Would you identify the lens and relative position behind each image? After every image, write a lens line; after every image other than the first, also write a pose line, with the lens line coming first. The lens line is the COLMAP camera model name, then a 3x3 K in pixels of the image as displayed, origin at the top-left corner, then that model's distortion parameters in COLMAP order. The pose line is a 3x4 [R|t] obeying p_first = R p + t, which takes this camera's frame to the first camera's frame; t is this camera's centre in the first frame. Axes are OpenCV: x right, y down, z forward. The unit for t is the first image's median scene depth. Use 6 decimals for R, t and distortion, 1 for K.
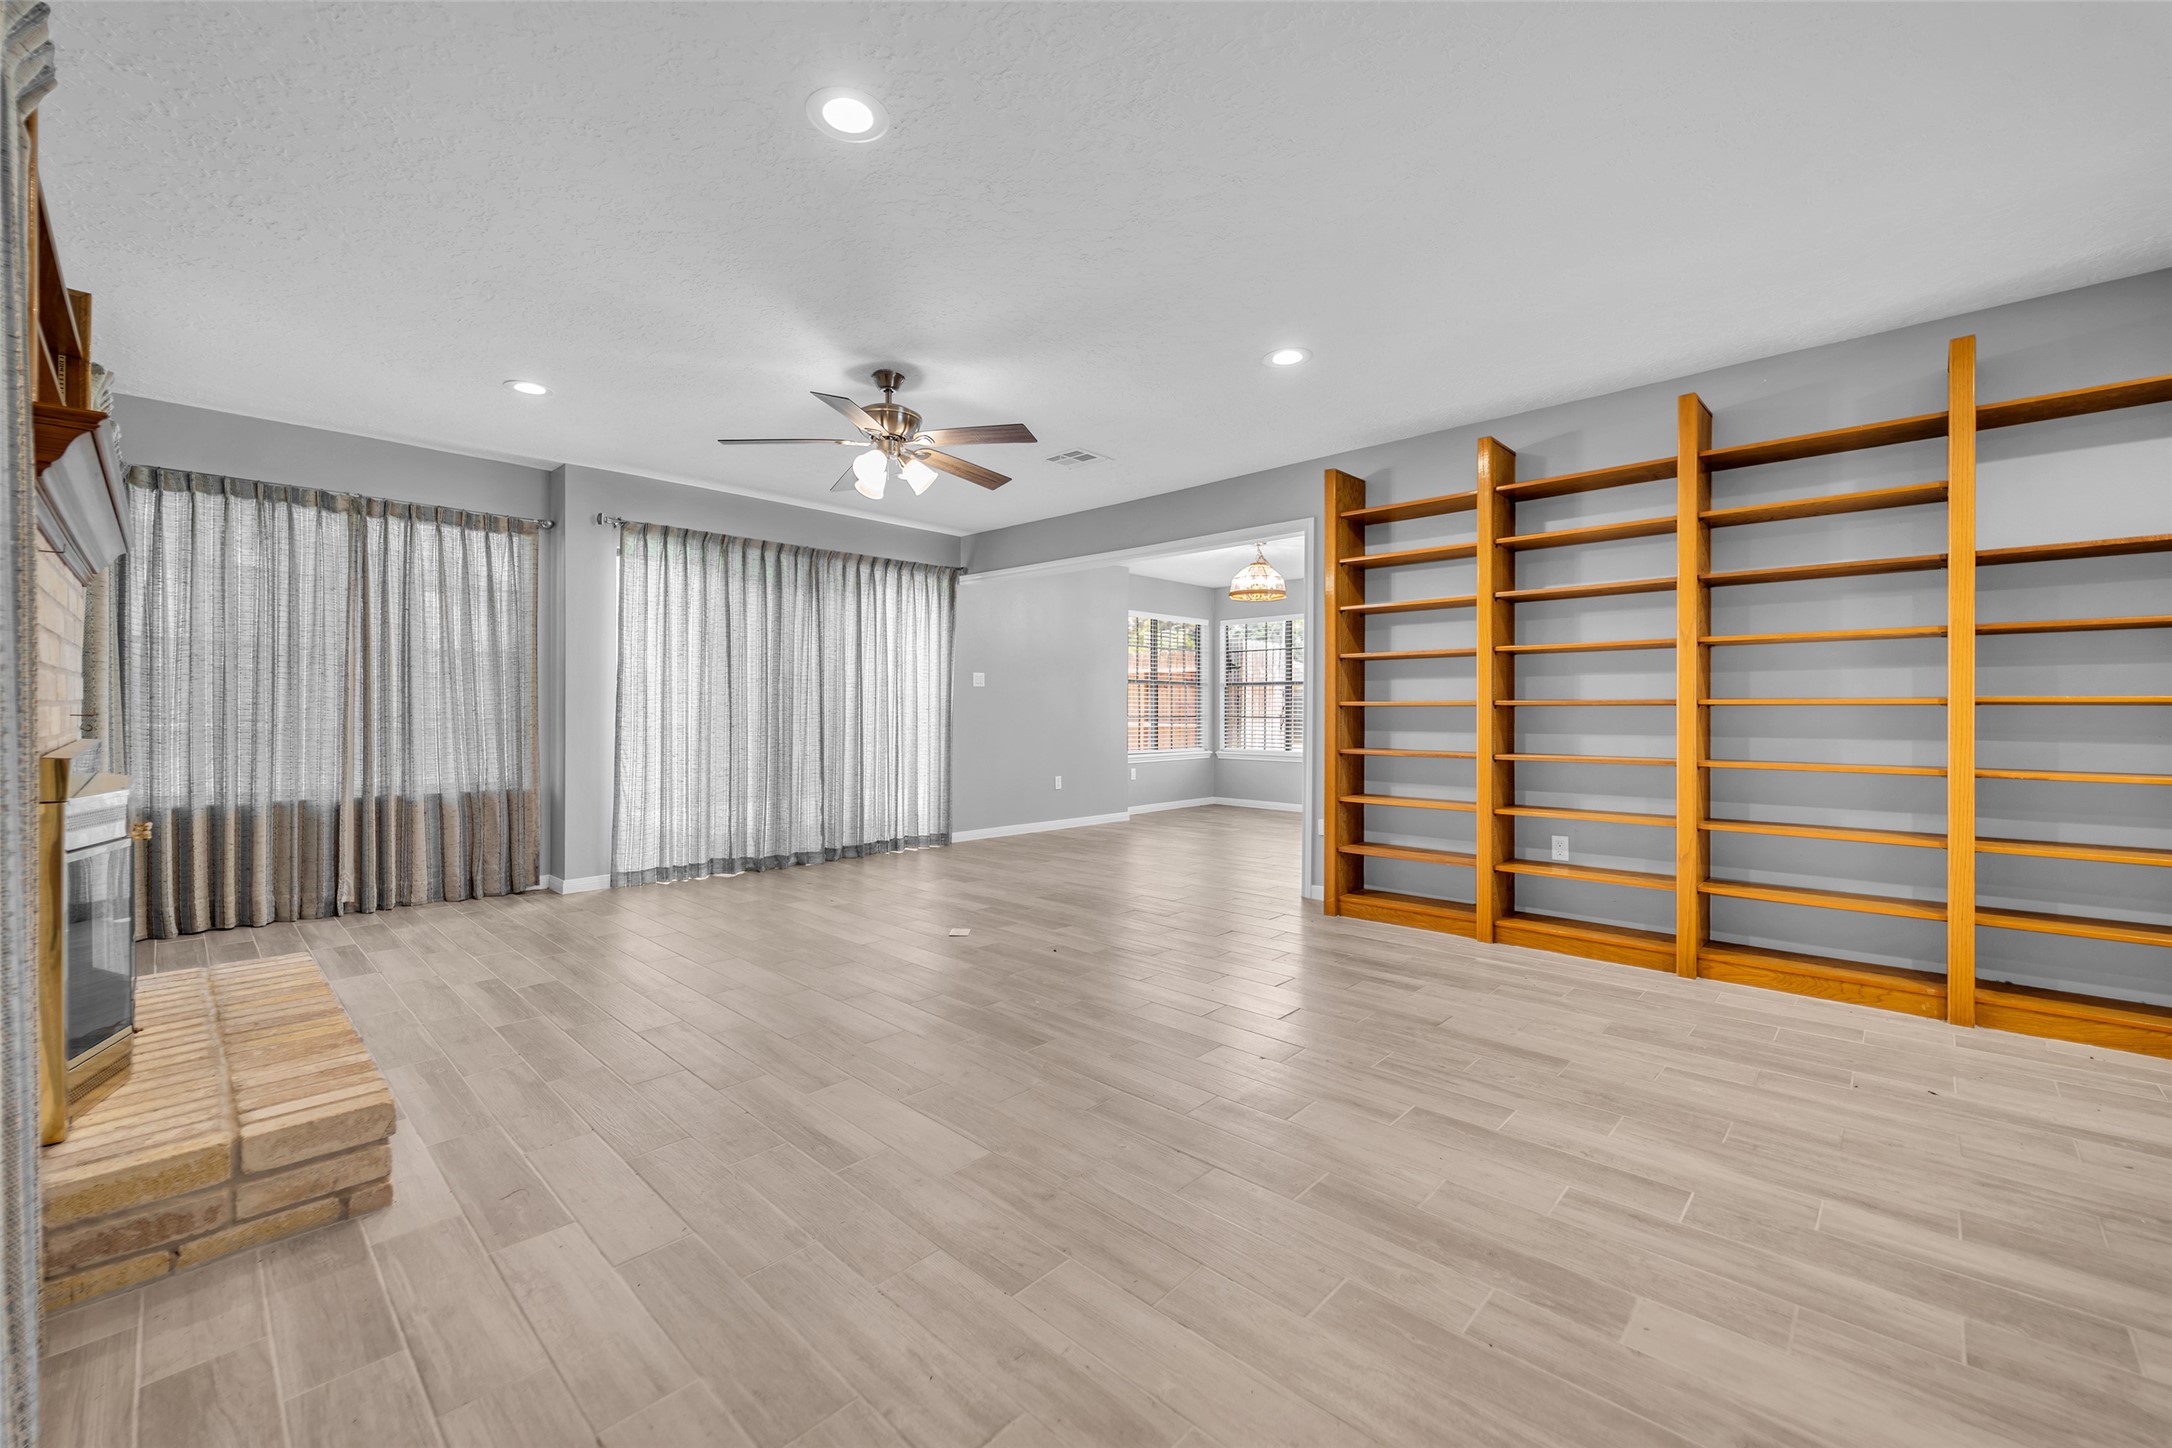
lens RADIAL K [[876.1, 0, 1082.7], [0, 876.1, 719.1], [0, 0, 1]] dist [0.000005, 0.000073]
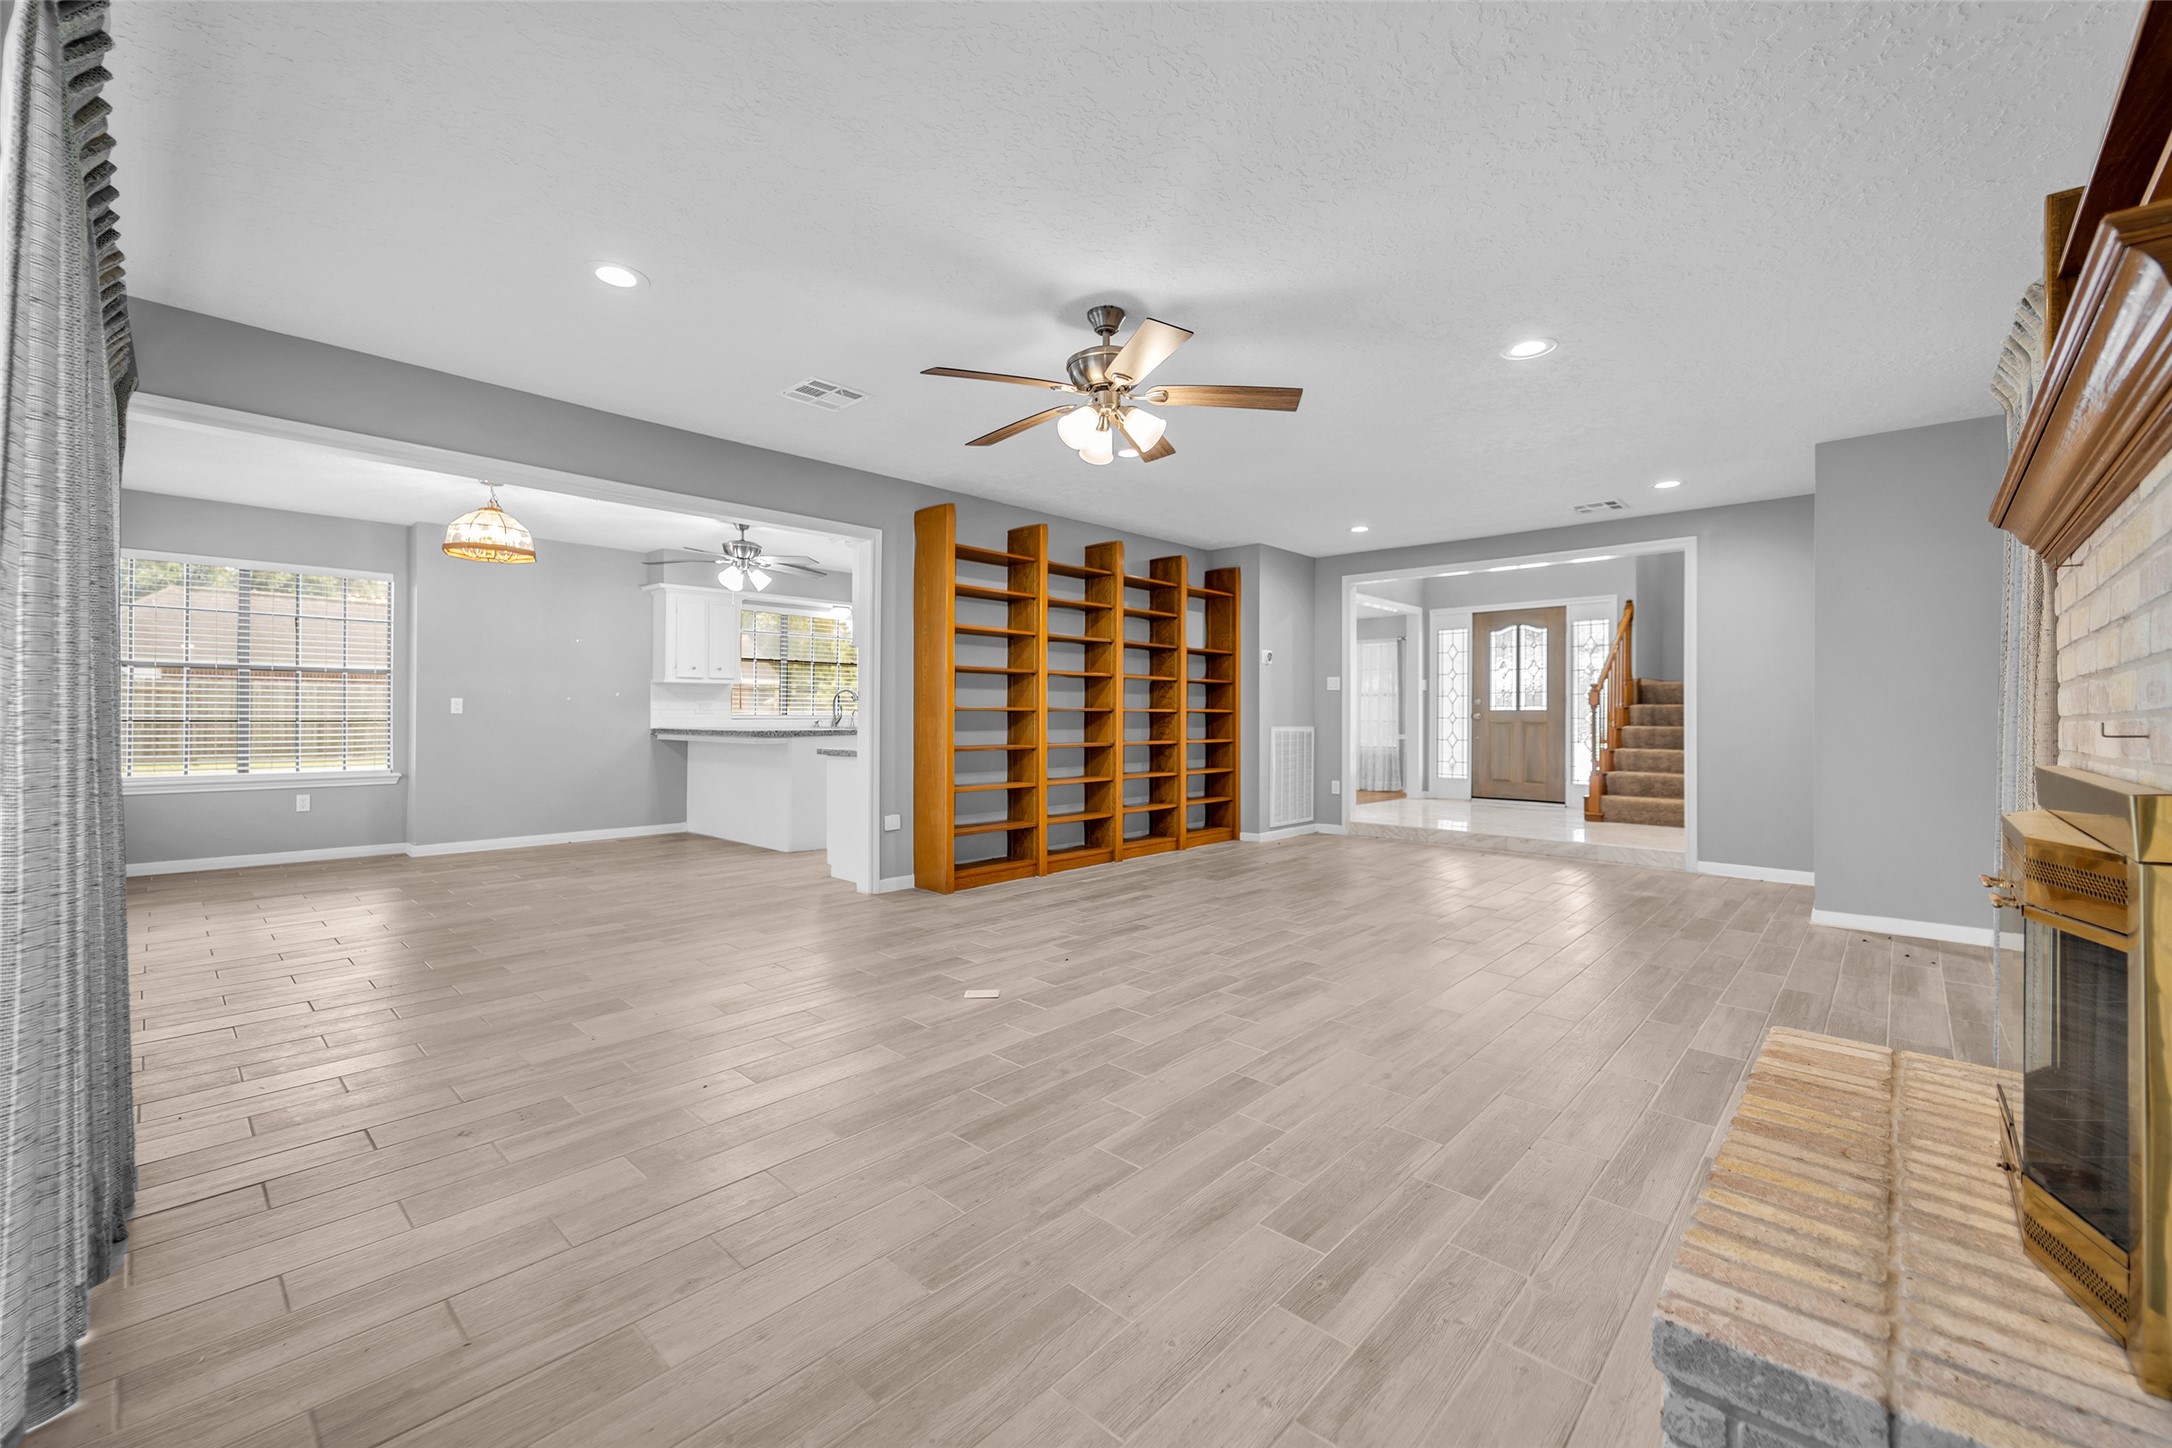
lens RADIAL K [[873.0, 0, 1074.8], [0, 873.0, 717.8], [0, 0, 1]] dist [0.006078, 0.000172]
pose [[-0.006222, -0.005727, 0.999964, -0.785620], [0.005494, 0.999968, 0.005761, -0.010607], [-0.999966, 0.005529, -0.006190, 0.773428]]
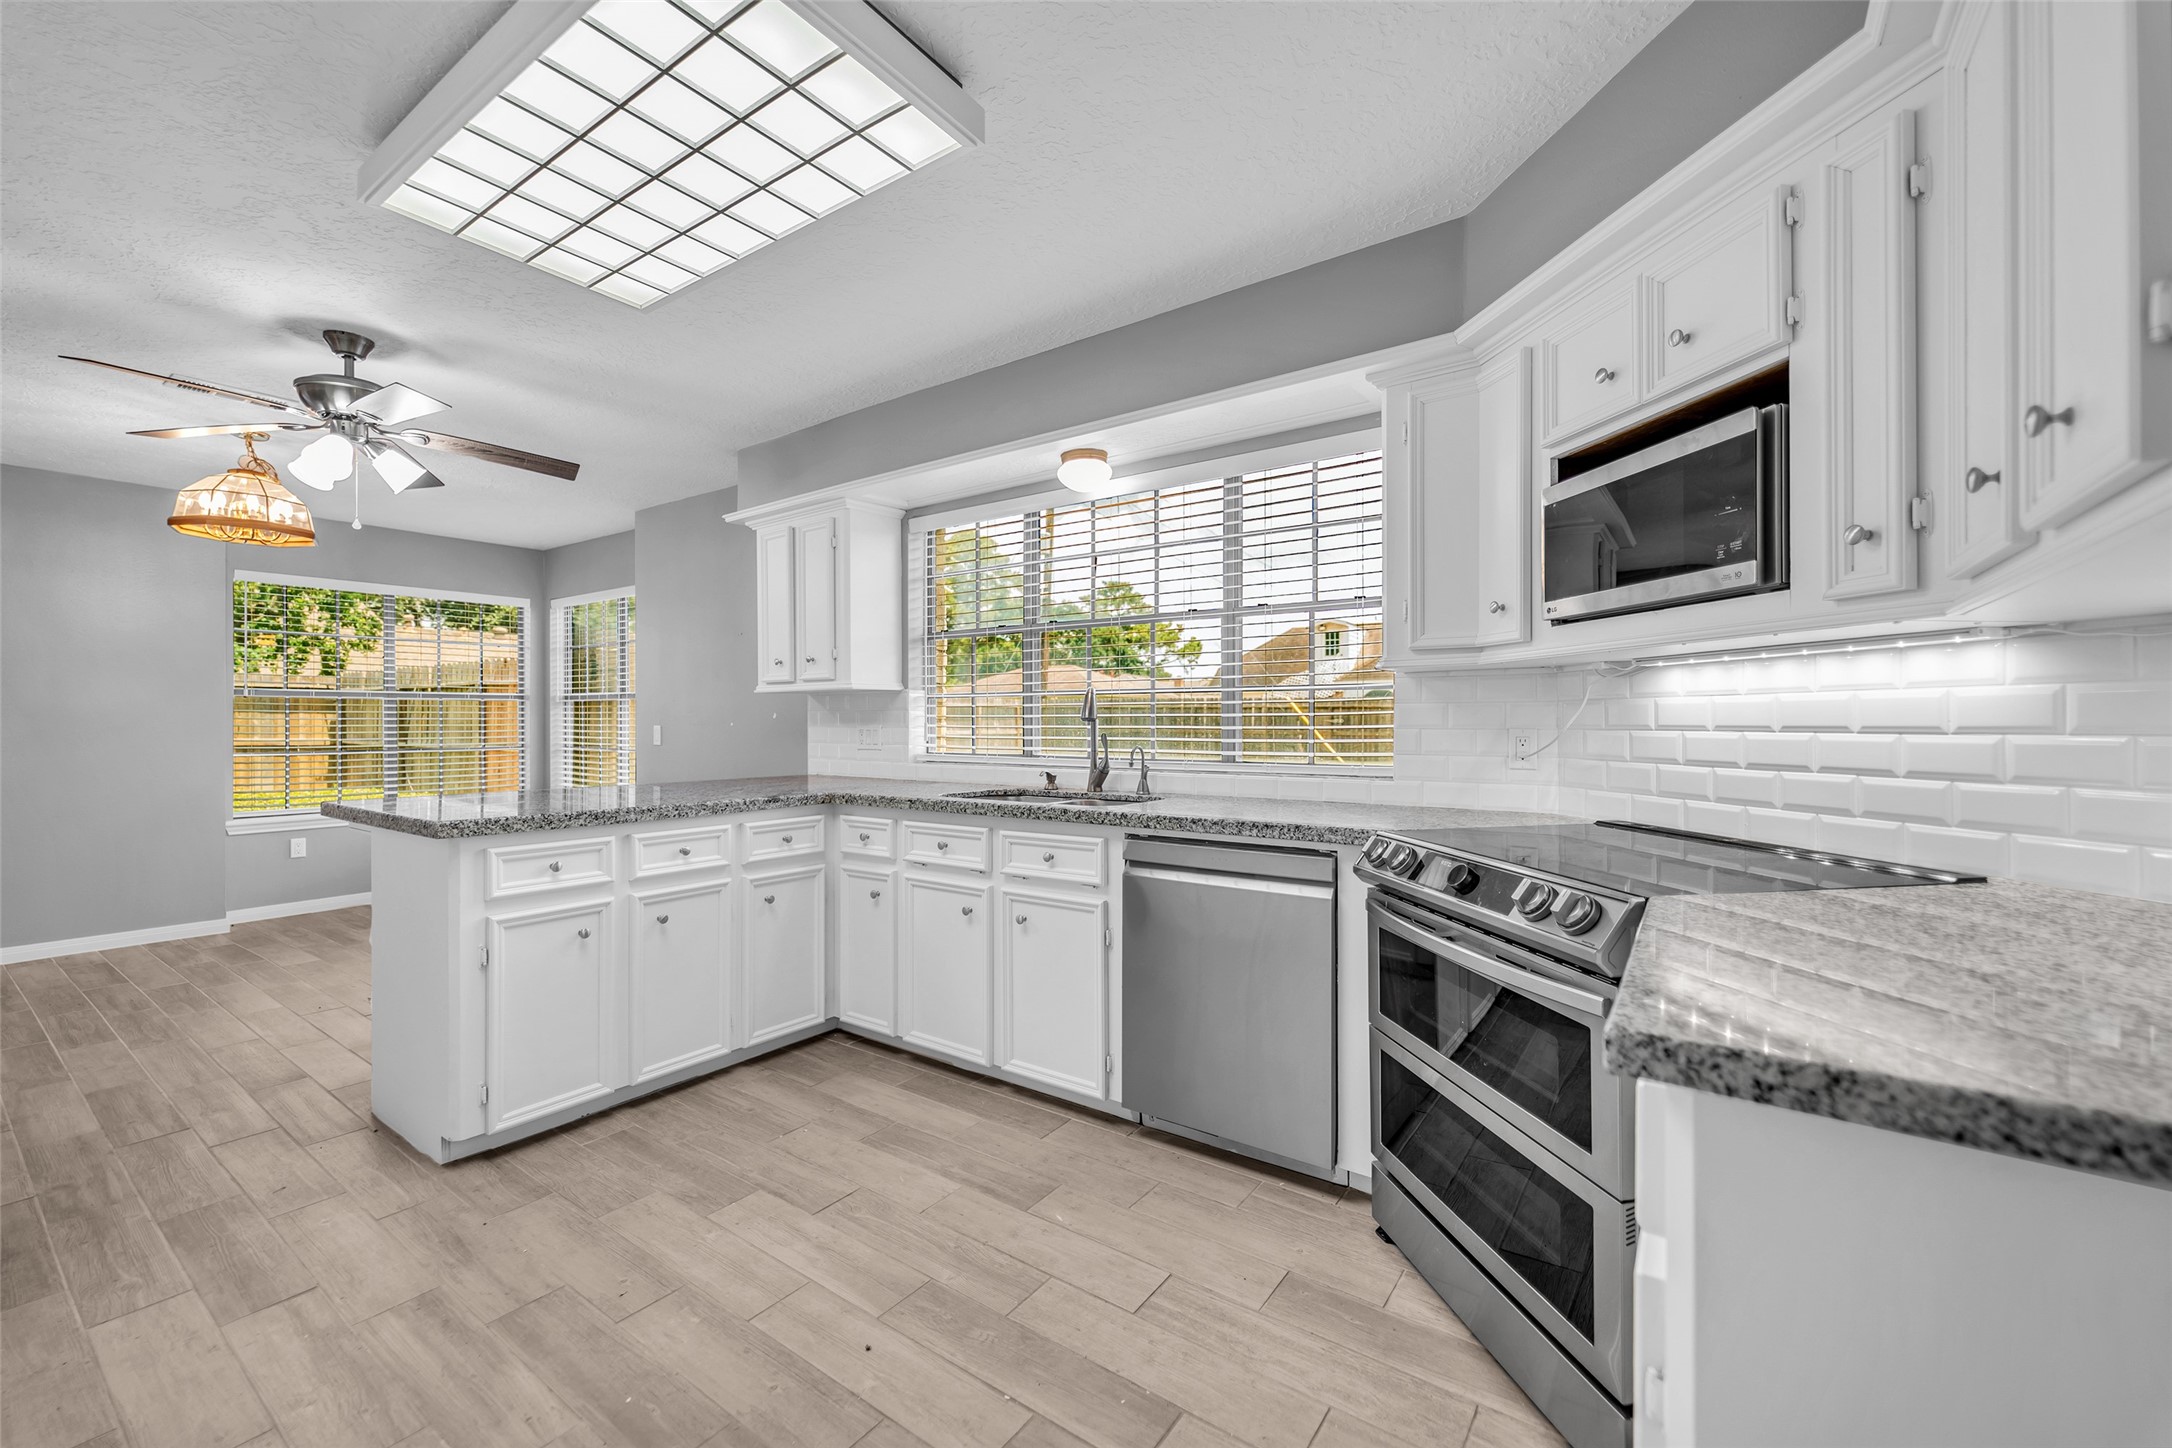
lens RADIAL K [[867.5, 0, 1082.3], [0, 867.5, 721.3], [0, 0, 1]] dist [0.007712, -0.005911]
pose [[0.989417, -0.001556, 0.145095, 0.922587], [0.002811, 0.999960, -0.008446, -0.031667], [-0.145076, 0.008764, 0.989382, 0.609543]]
